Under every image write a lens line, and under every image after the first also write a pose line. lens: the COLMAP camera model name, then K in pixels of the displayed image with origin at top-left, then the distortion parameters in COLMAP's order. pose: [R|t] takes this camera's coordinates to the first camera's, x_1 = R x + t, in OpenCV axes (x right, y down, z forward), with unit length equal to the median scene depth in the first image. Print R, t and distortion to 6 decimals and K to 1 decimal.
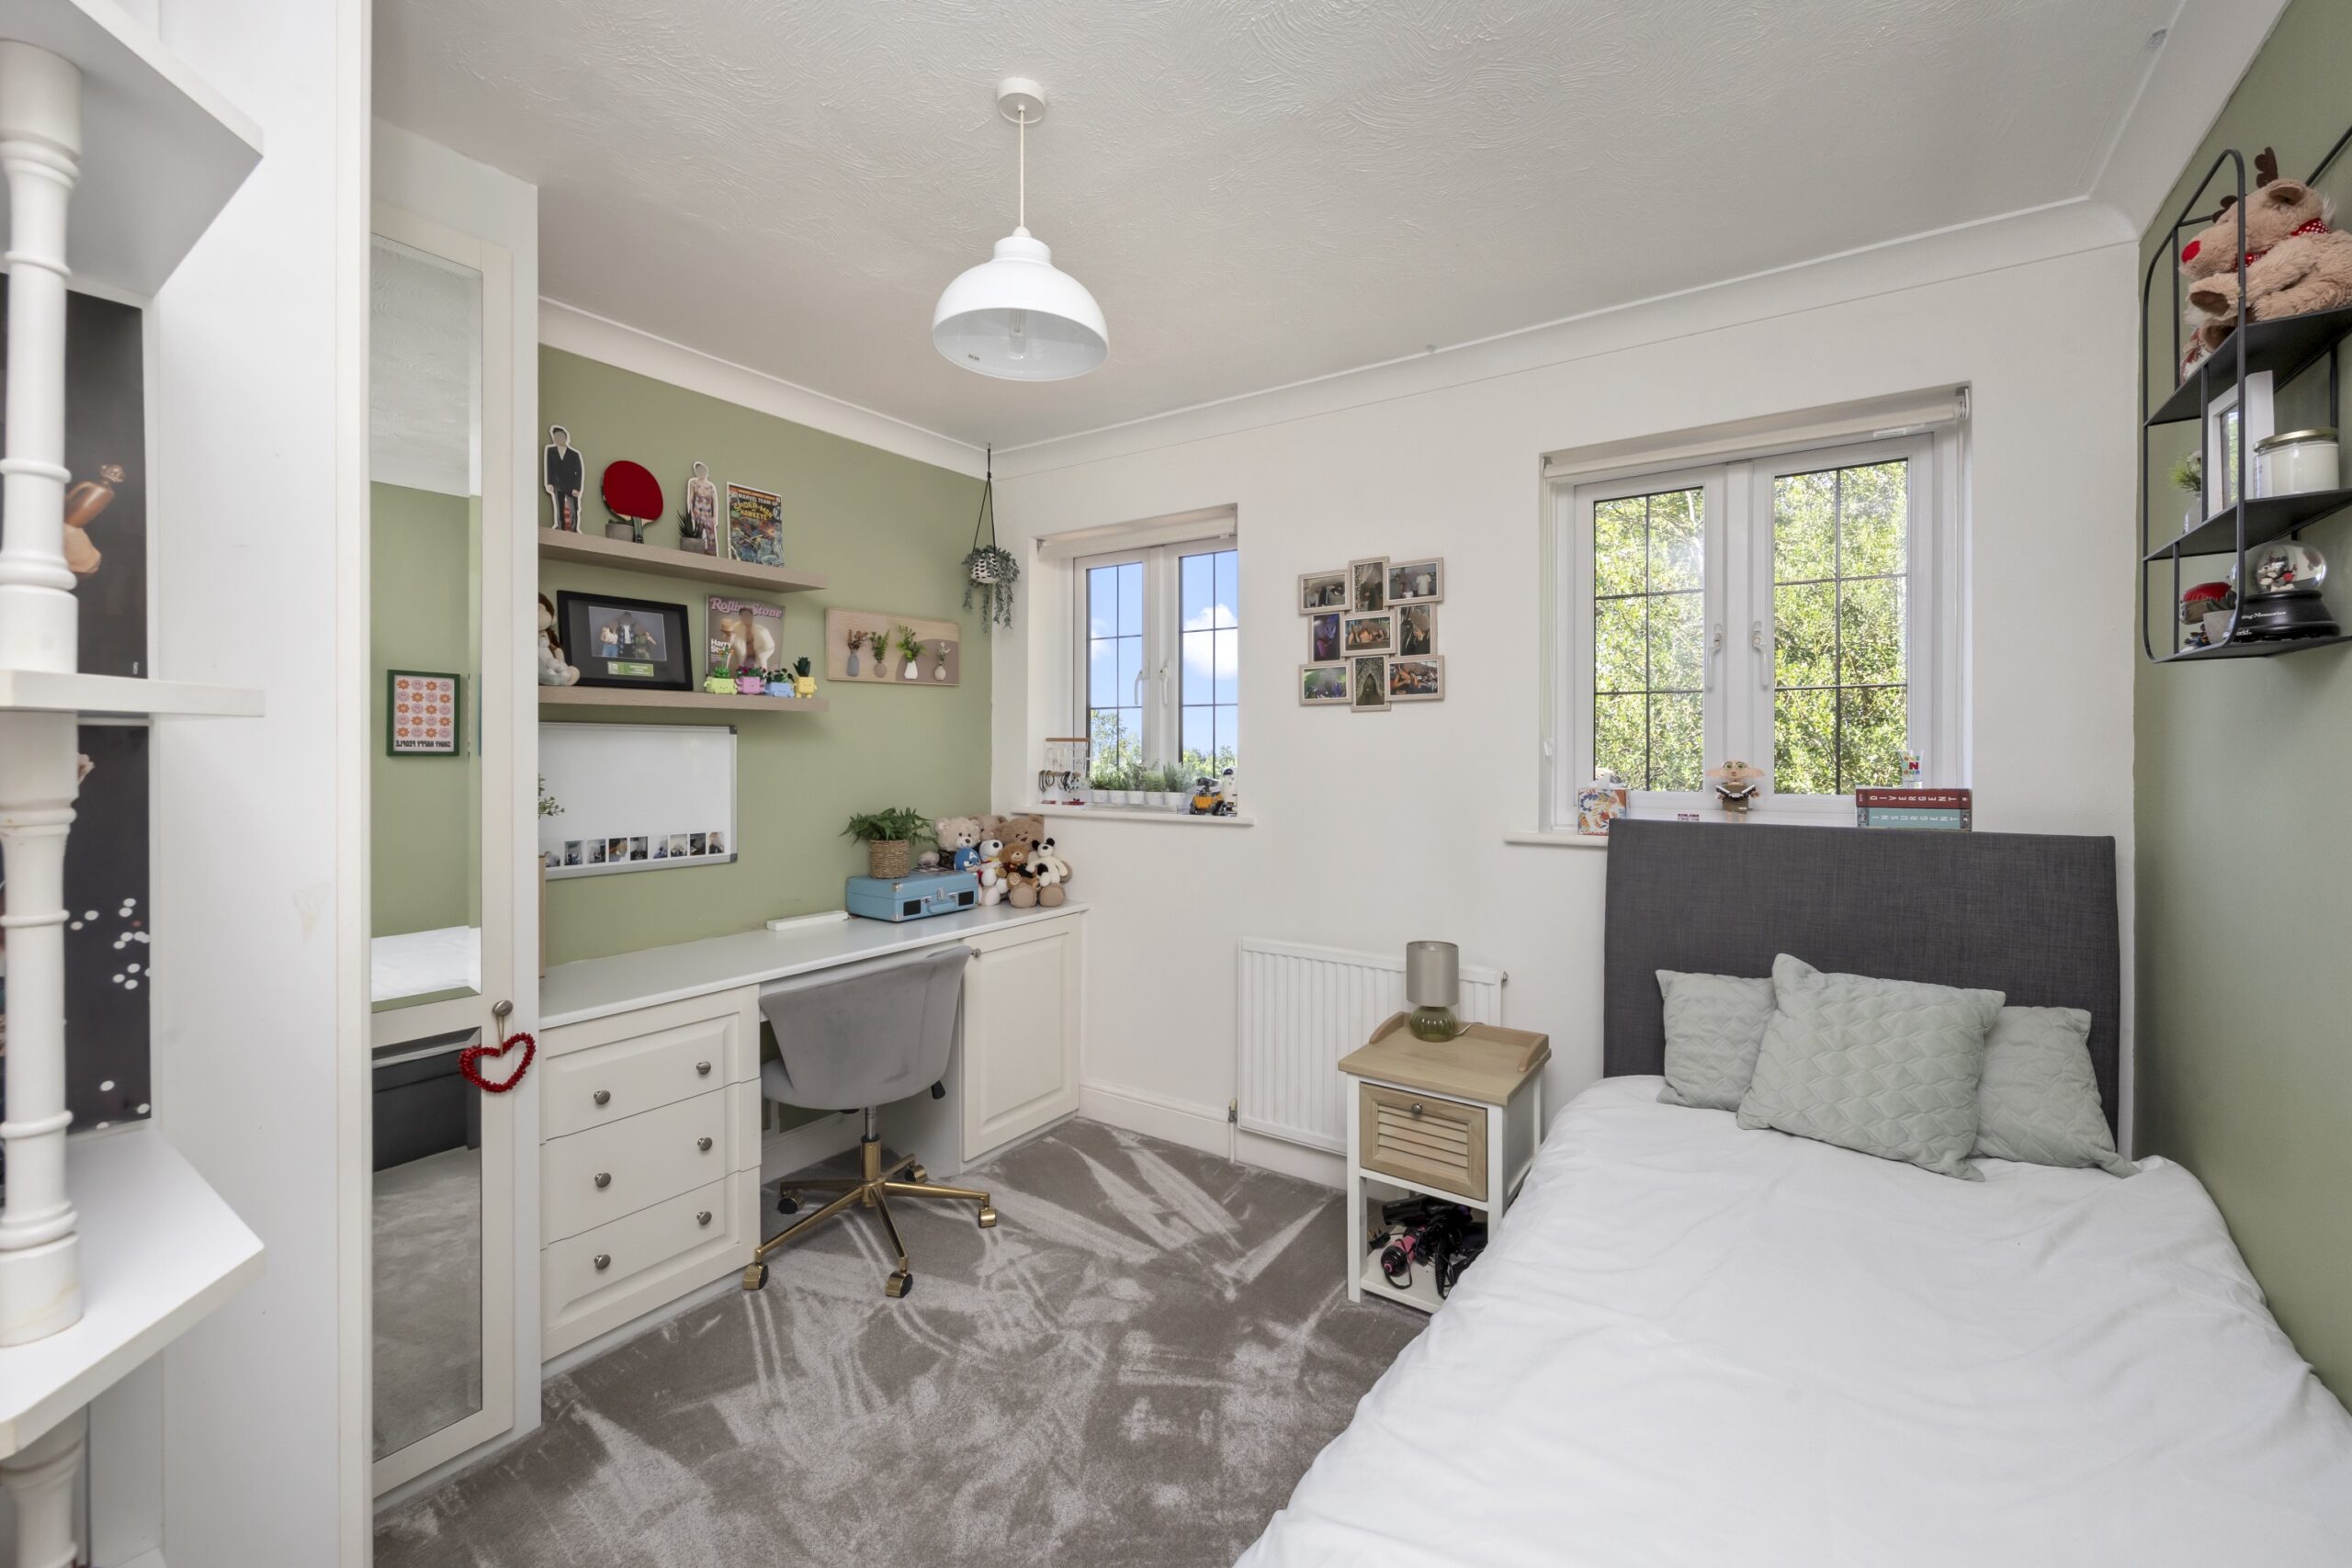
lens RADIAL K [[956.1, 0, 1173.2], [0, 956.1, 760.2], [0, 0, 1]] dist [0.001552, -0.000182]
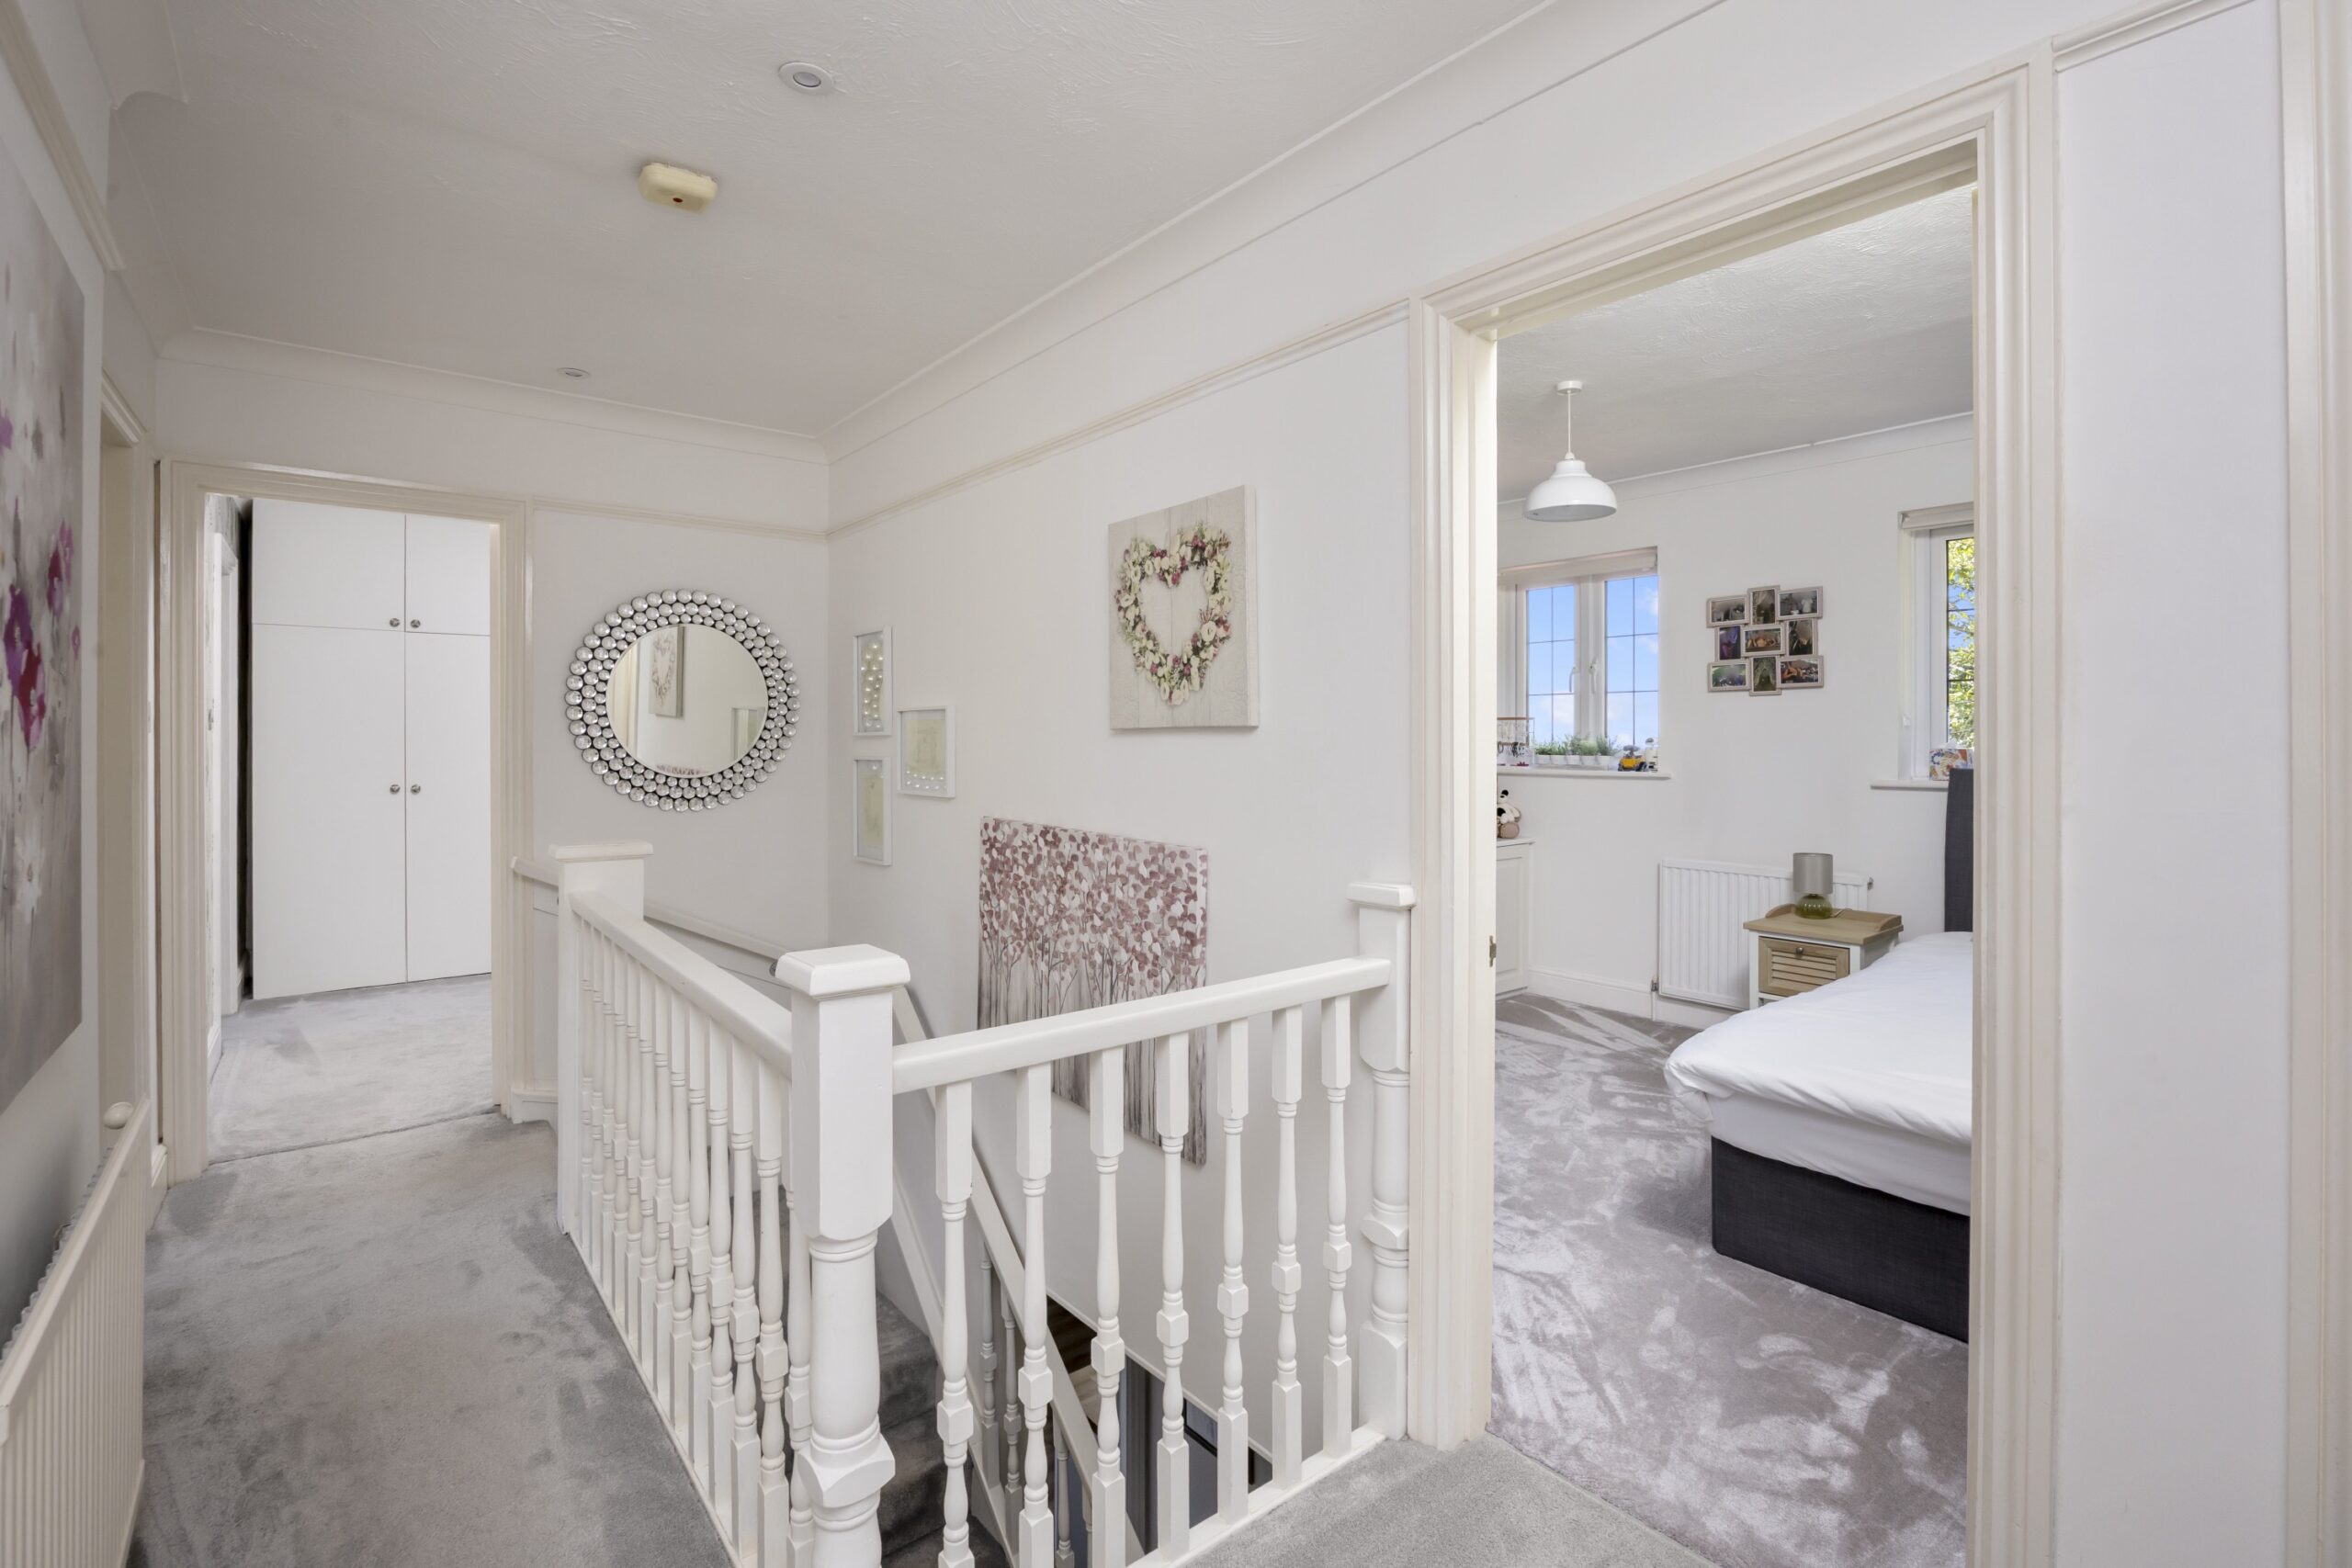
lens RADIAL K [[1070.7, 0, 1180.7], [0, 1070.7, 748.5], [0, 0, 1]] dist [-0.002732, -0.000028]
pose [[0.958626, 0.000240, -0.284669, -0.169079], [-0.000145, 1.000000, 0.000353, 0.026248], [0.284669, -0.000297, 0.958626, -0.750953]]
